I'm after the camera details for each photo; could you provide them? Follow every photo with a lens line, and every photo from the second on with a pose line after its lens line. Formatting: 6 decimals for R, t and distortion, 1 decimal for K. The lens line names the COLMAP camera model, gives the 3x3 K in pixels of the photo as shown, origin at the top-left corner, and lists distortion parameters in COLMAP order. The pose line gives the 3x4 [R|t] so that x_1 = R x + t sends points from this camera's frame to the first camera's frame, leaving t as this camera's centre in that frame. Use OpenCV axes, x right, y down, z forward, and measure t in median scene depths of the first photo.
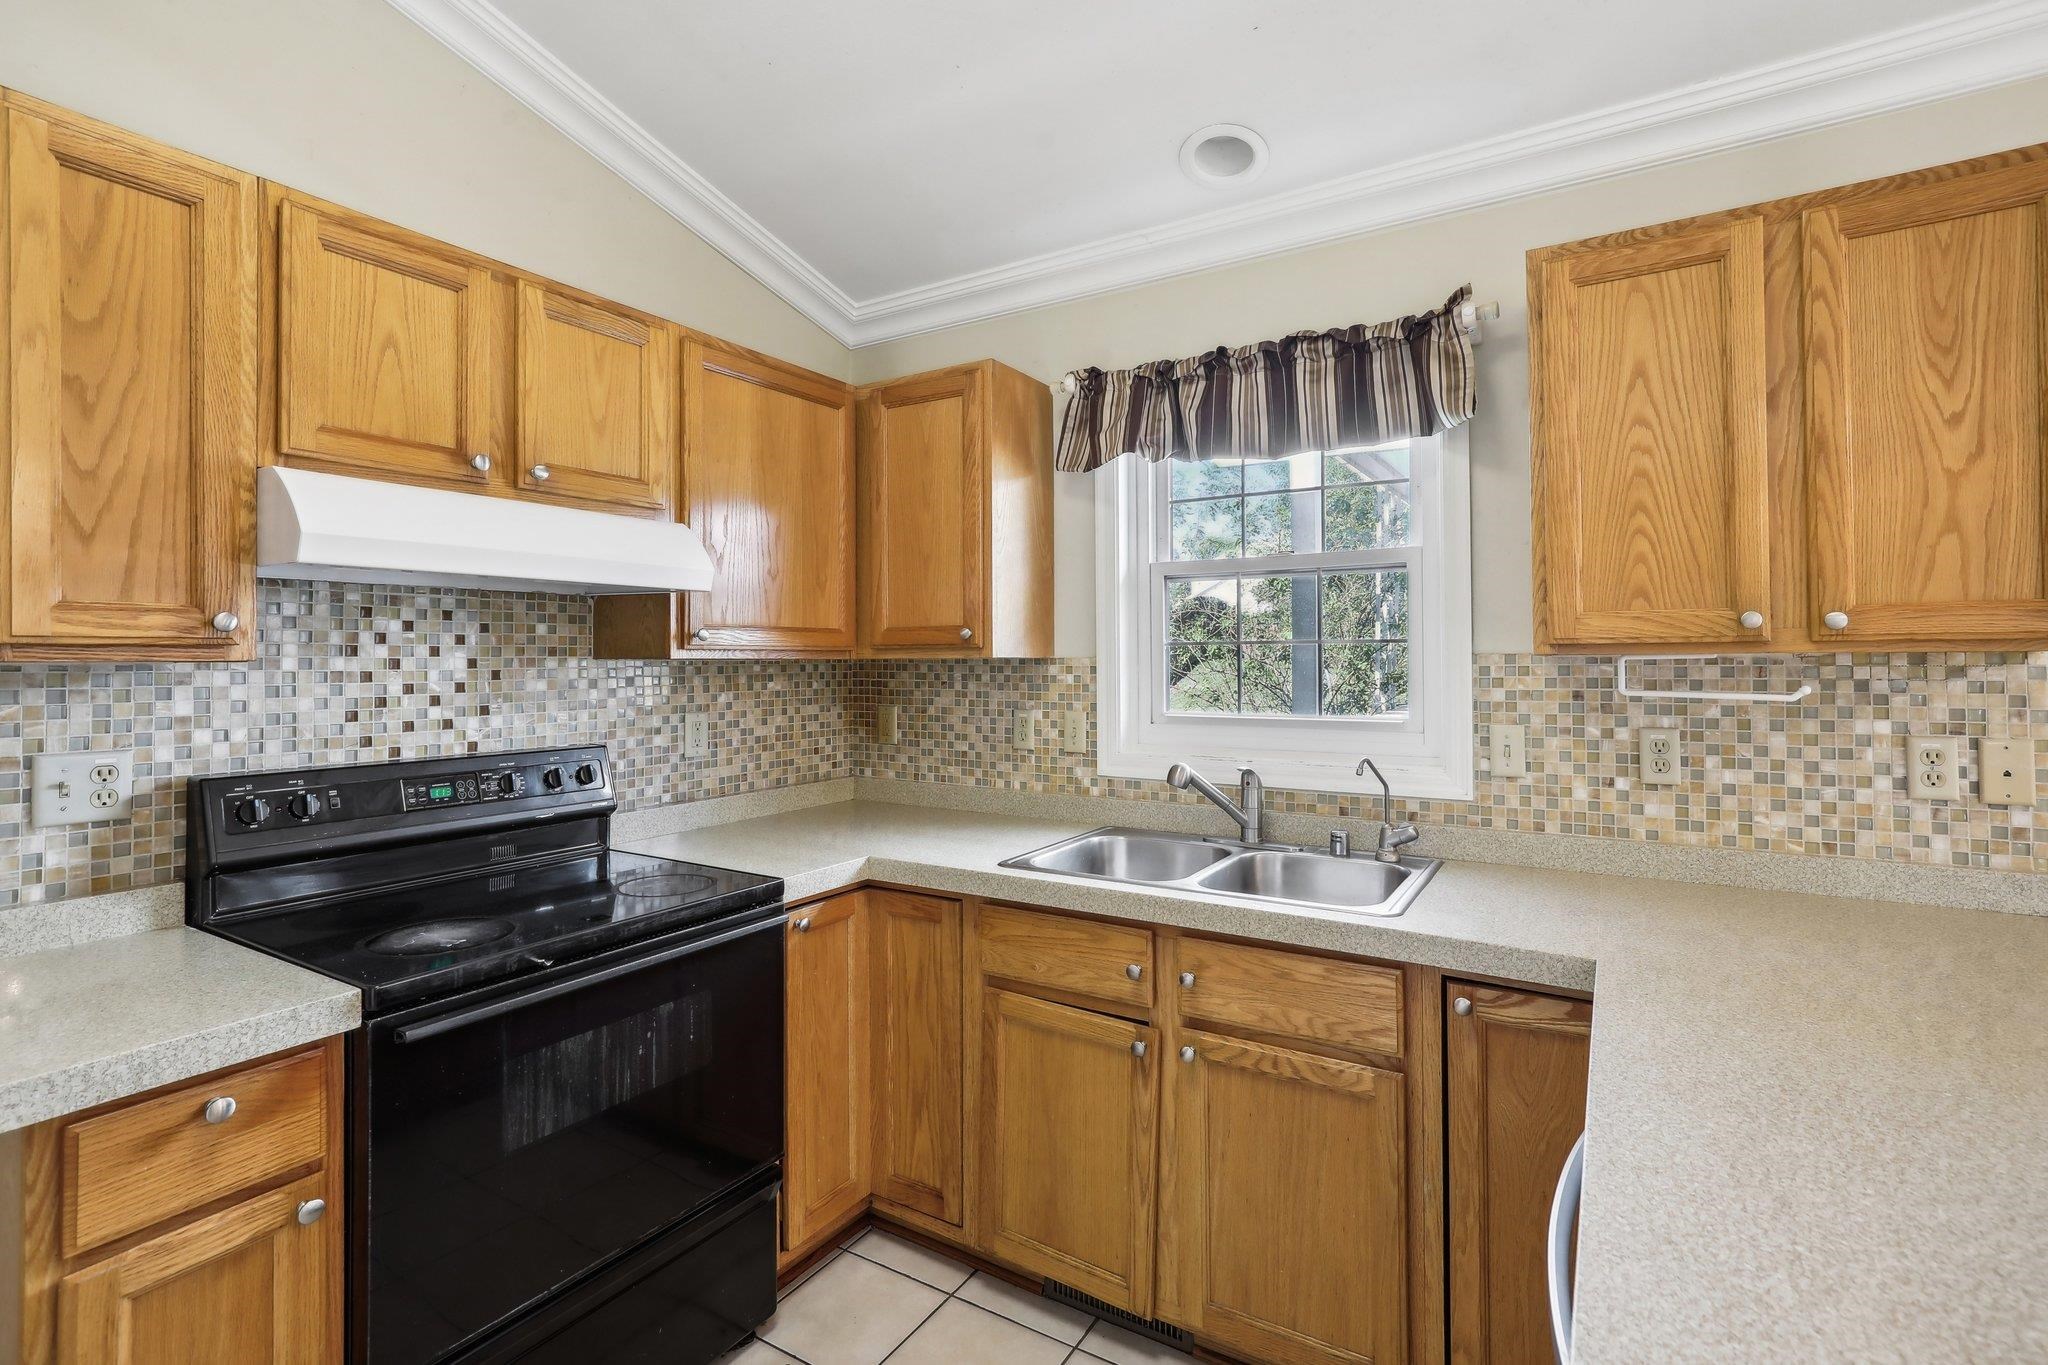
lens RADIAL K [[950.4, 0, 1035.9], [0, 950.4, 651.1], [0, 0, 1]] dist [-0.009538, 0.006146]
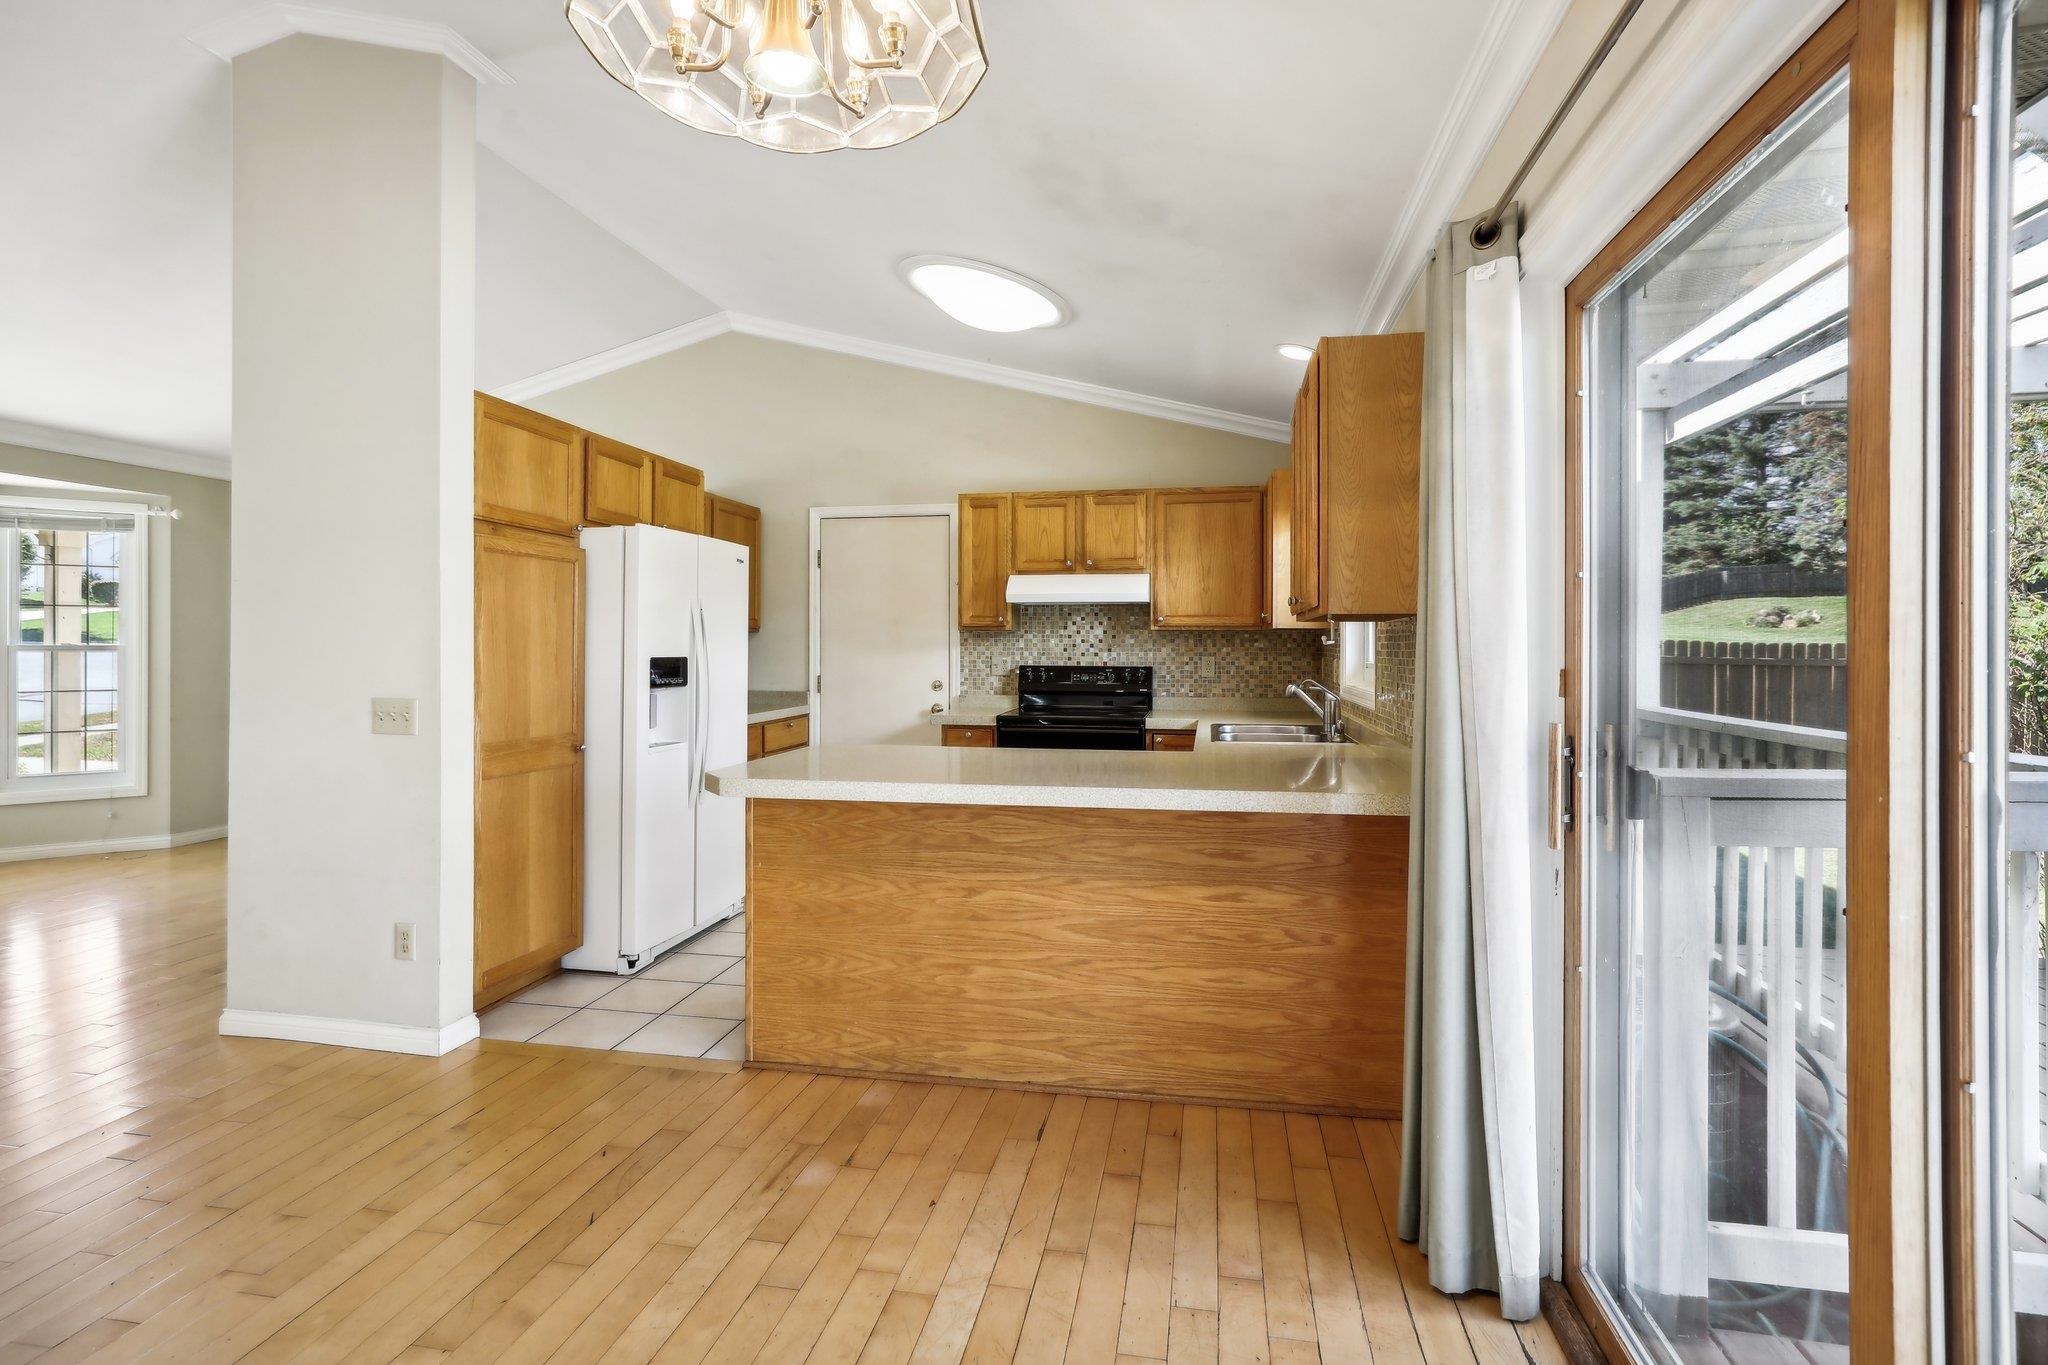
lens RADIAL K [[950.4, 0, 1030.8], [0, 950.4, 643.5], [0, 0, 1]] dist [-0.009538, 0.006146]
pose [[0.356355, 0.002589, -0.934347, 1.924063], [0.004504, 0.999980, 0.004488, 0.033963], [0.934340, -0.005807, 0.356336, -0.152051]]
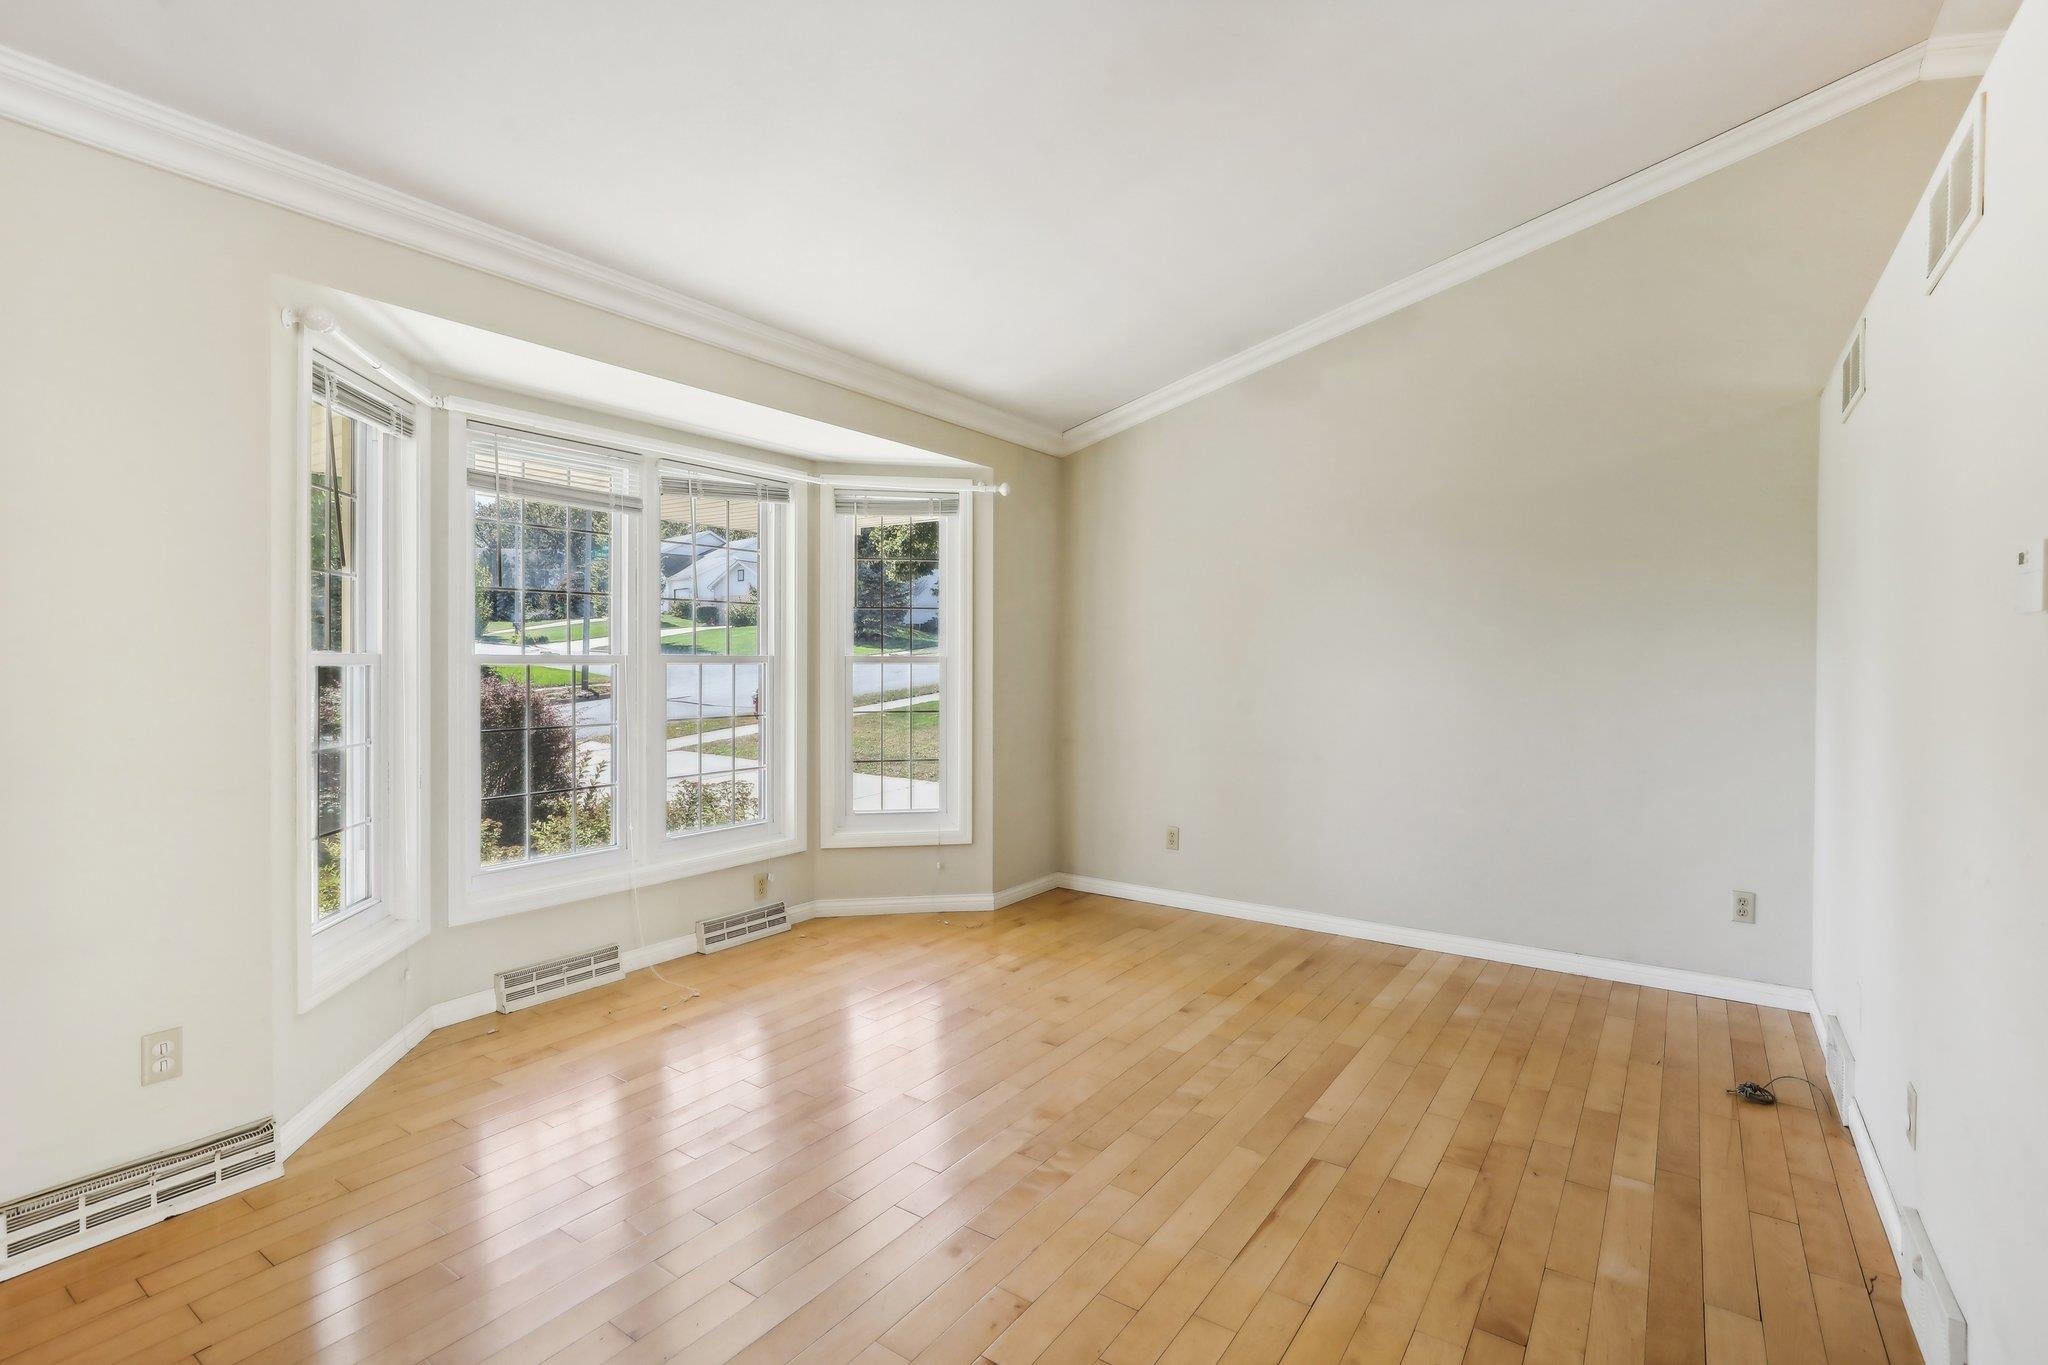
lens RADIAL K [[950.4, 0, 1043.4], [0, 950.4, 667.0], [0, 0, 1]] dist [-0.009538, 0.006146]
pose [[-0.056561, 0.016468, -0.998263, 0.496878], [0.005914, 0.999852, 0.016159, 0.030037], [0.998382, -0.004990, -0.056650, -1.396425]]
